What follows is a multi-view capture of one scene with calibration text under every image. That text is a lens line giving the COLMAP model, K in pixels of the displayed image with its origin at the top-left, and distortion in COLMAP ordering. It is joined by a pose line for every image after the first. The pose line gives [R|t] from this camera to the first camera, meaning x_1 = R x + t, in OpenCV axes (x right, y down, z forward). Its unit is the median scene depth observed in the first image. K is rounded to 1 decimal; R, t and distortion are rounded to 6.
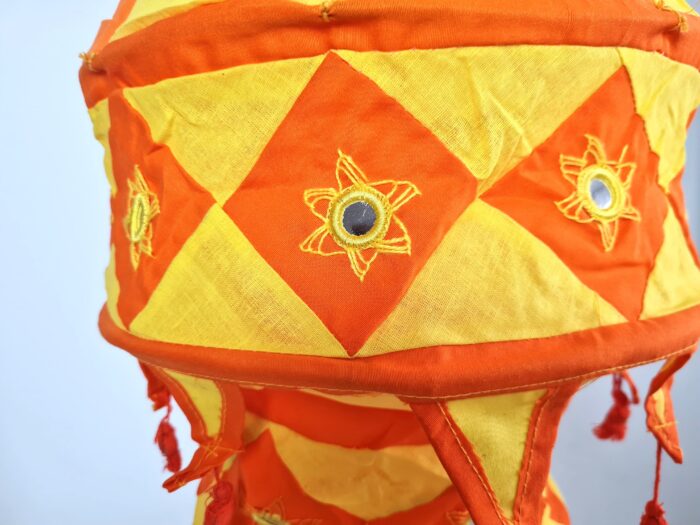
lens RADIAL K [[536.3, 0, 347.9], [0, 536.3, 245.7], [0, 0, 1]] dist [-0.017332, -0.005242]
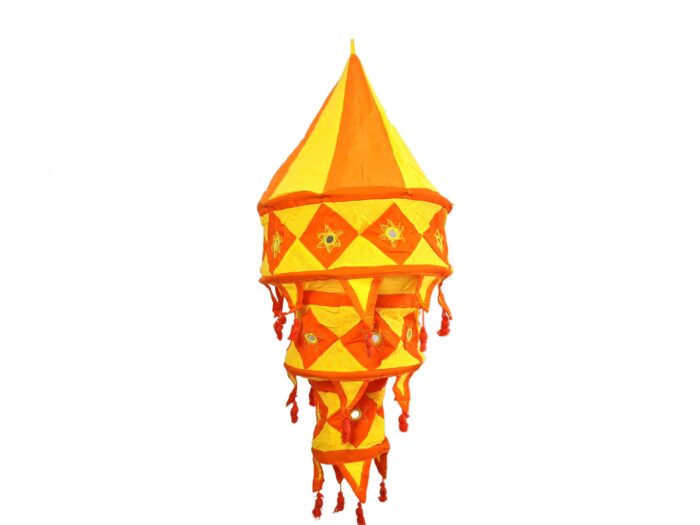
lens RADIAL K [[522.3, 0, 350.0], [0, 522.3, 262.5], [0, 0, 1]] dist [0.002710, -0.001260]
pose [[0.991986, -0.013344, -0.125645, 0.681708], [-0.007483, 0.986458, -0.163846, 0.788071], [0.126130, 0.163473, 0.978452, -2.942003]]
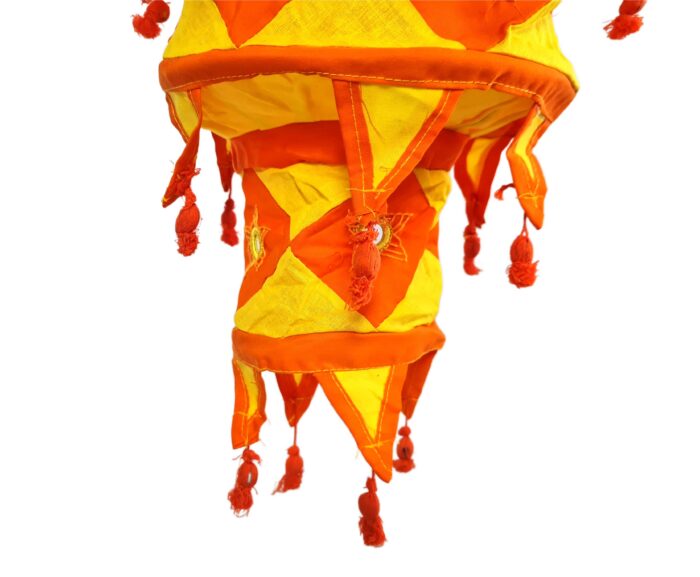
lens RADIAL K [[589.9, 0, 295.6], [0, 589.9, 288.8], [0, 0, 1]] dist [-0.032879, -0.000068]
pose [[0.998477, 0.051881, -0.018768, -0.046378], [-0.051786, 0.998643, 0.005515, 1.509790], [0.019029, -0.004535, 0.999809, 0.006655]]
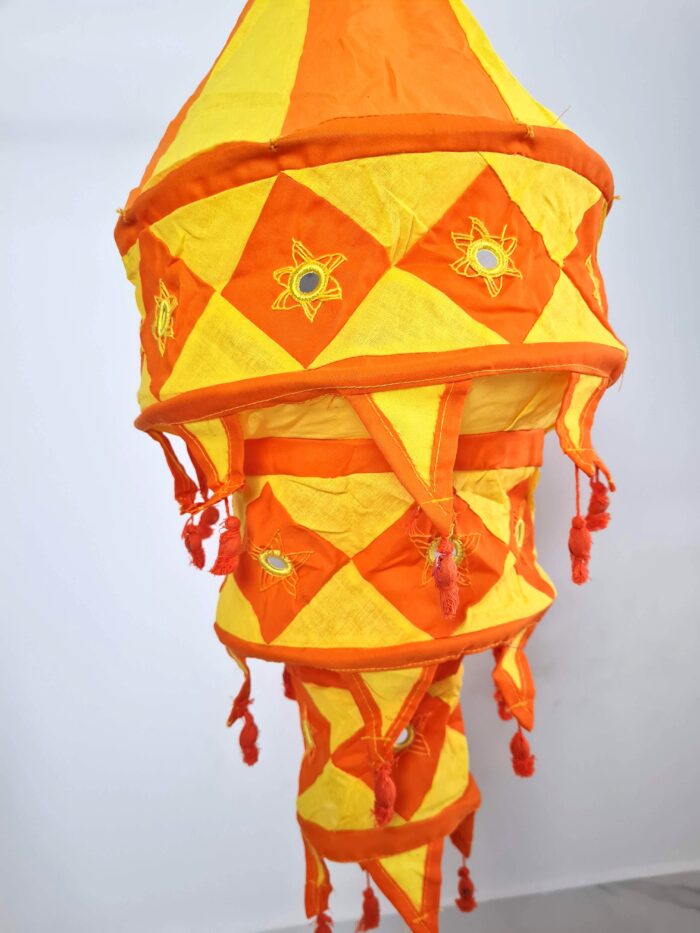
lens RADIAL K [[696.2, 0, 355.9], [0, 696.2, 469.1], [0, 0, 1]] dist [0.002710, -0.001260]
pose [[0.993401, -0.068303, -0.092142, 0.280740], [0.060007, 0.994133, -0.089993, 0.618059], [0.097748, 0.083870, 0.991671, -0.816923]]
